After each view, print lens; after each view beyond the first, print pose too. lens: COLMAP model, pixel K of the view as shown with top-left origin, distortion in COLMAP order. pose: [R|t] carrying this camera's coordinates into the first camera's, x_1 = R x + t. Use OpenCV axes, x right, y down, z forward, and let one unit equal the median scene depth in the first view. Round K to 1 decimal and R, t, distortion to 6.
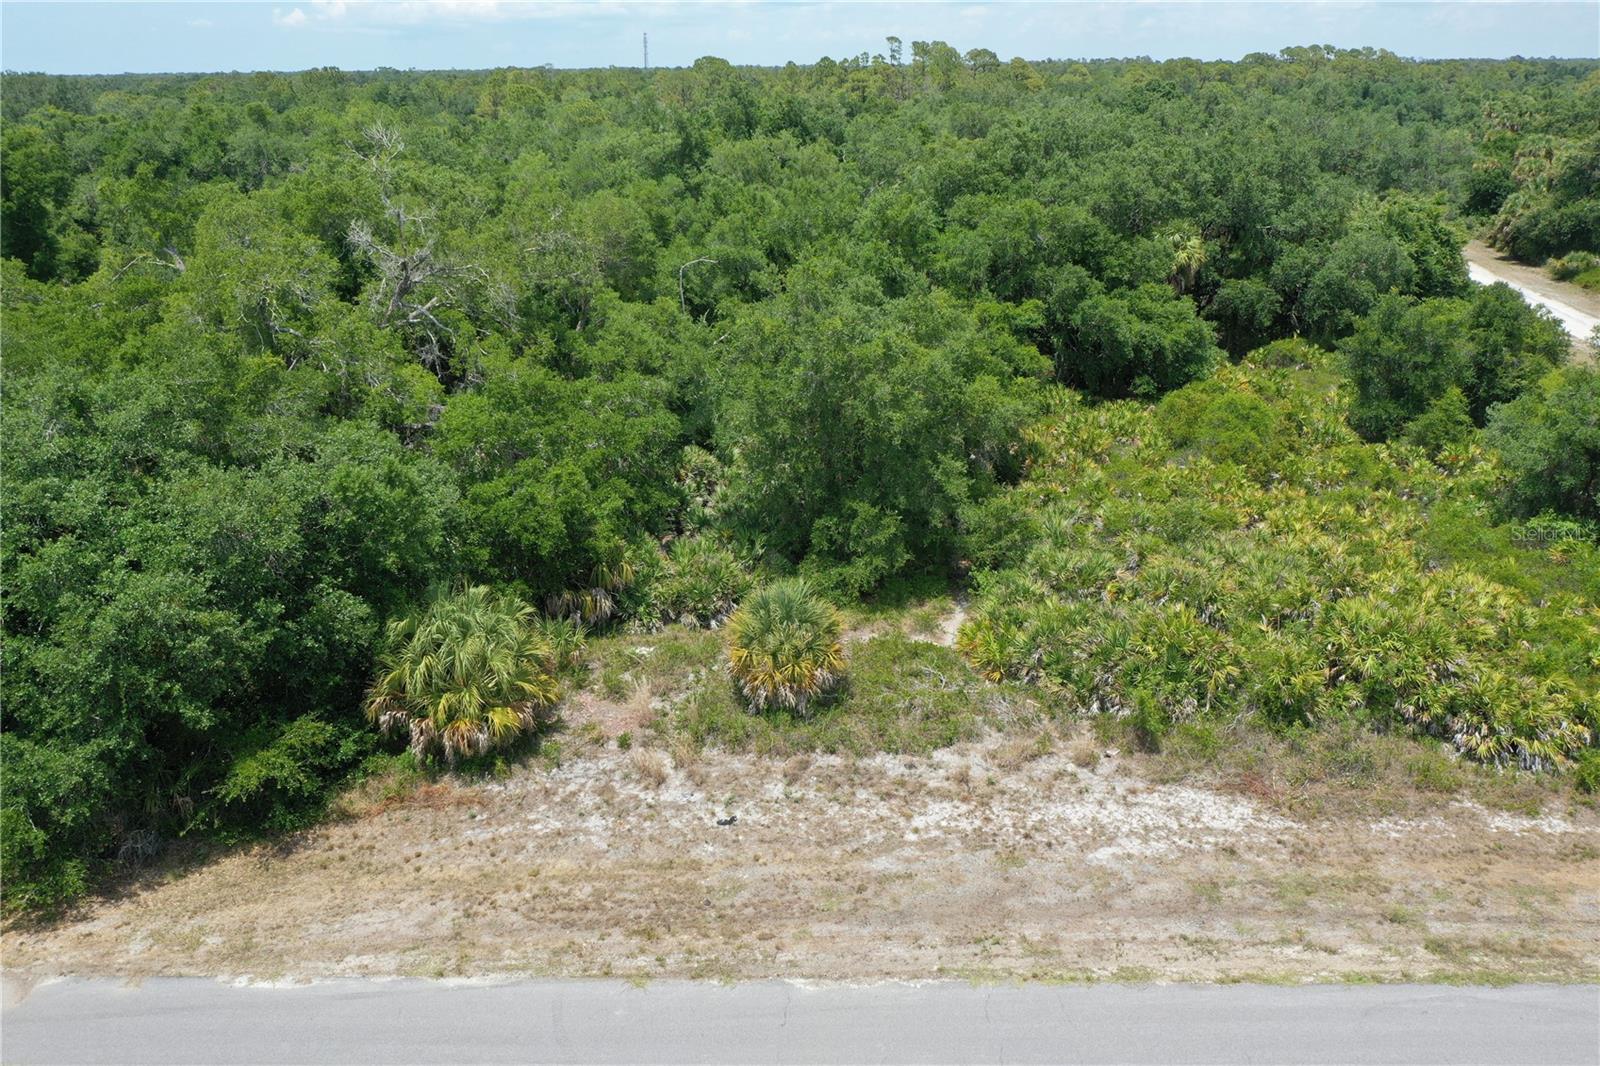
lens RADIAL K [[1258.0, 0, 804.5], [0, 1258.0, 537.1], [0, 0, 1]] dist [-0.005423, -0.004992]
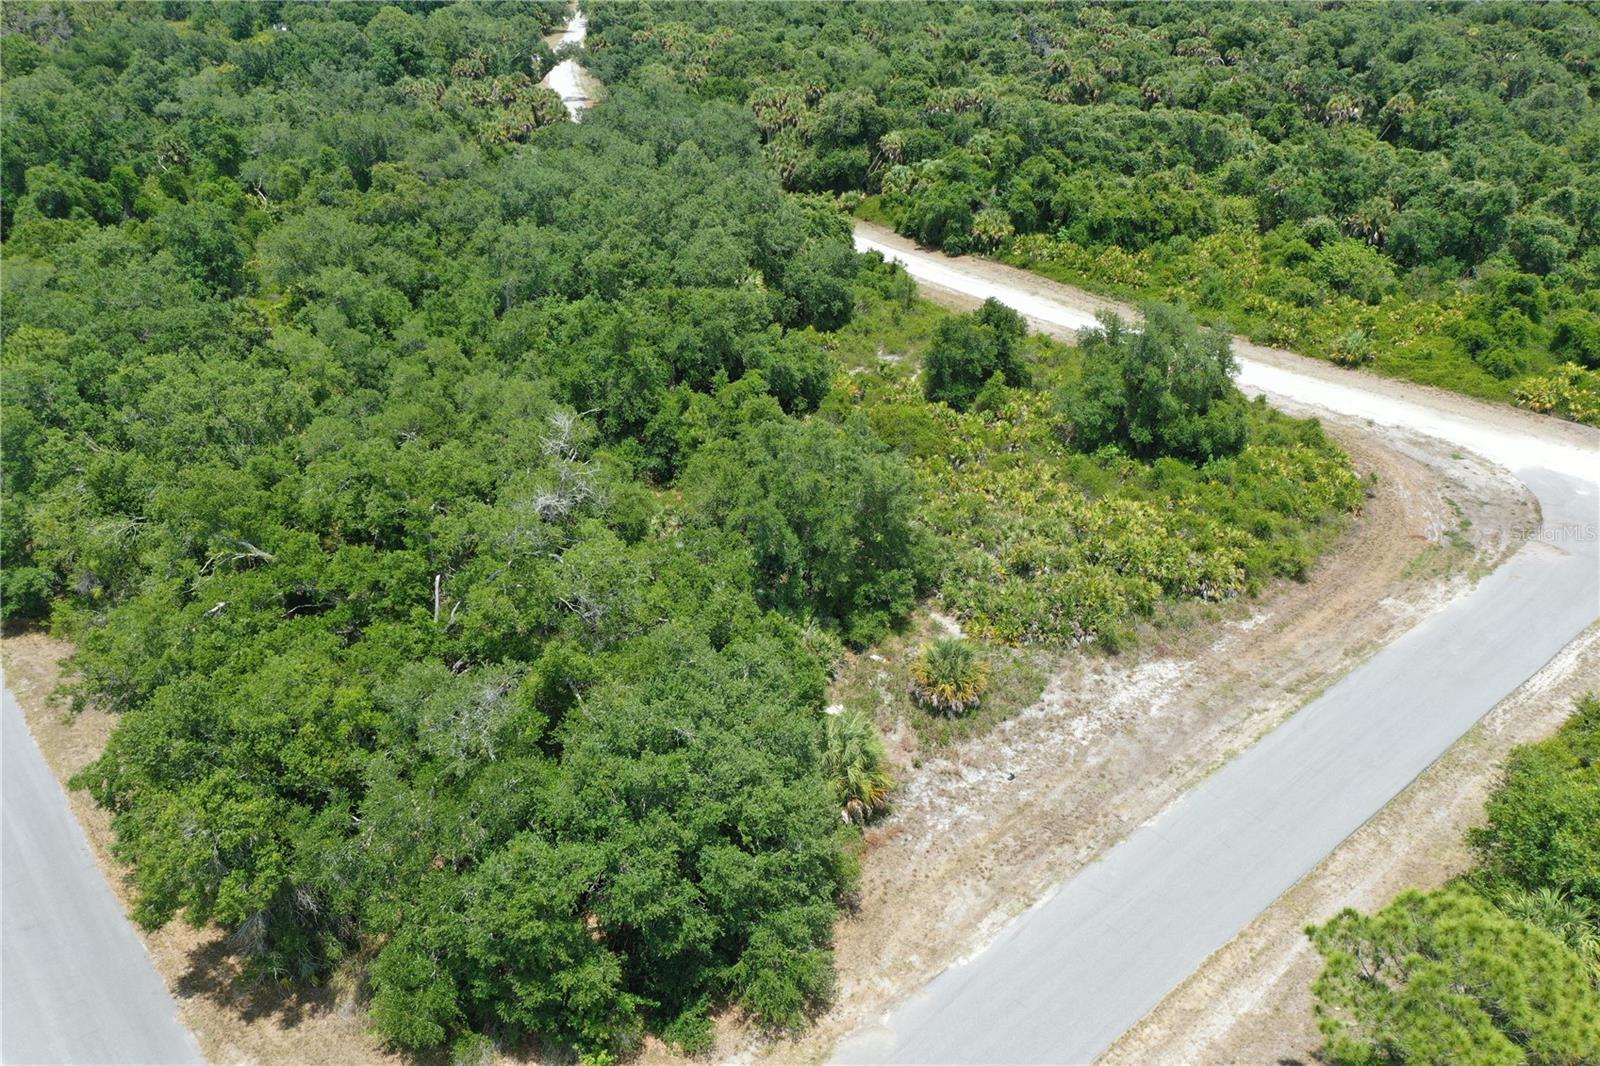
lens RADIAL K [[1258.0, 0, 799.1], [0, 1258.0, 532.2], [0, 0, 1]] dist [-0.005423, -0.004992]
pose [[0.748381, -0.307316, 0.587778, -1.128029], [0.237416, 0.951585, 0.195243, -0.482813], [-0.619322, -0.006568, 0.785110, -0.201696]]
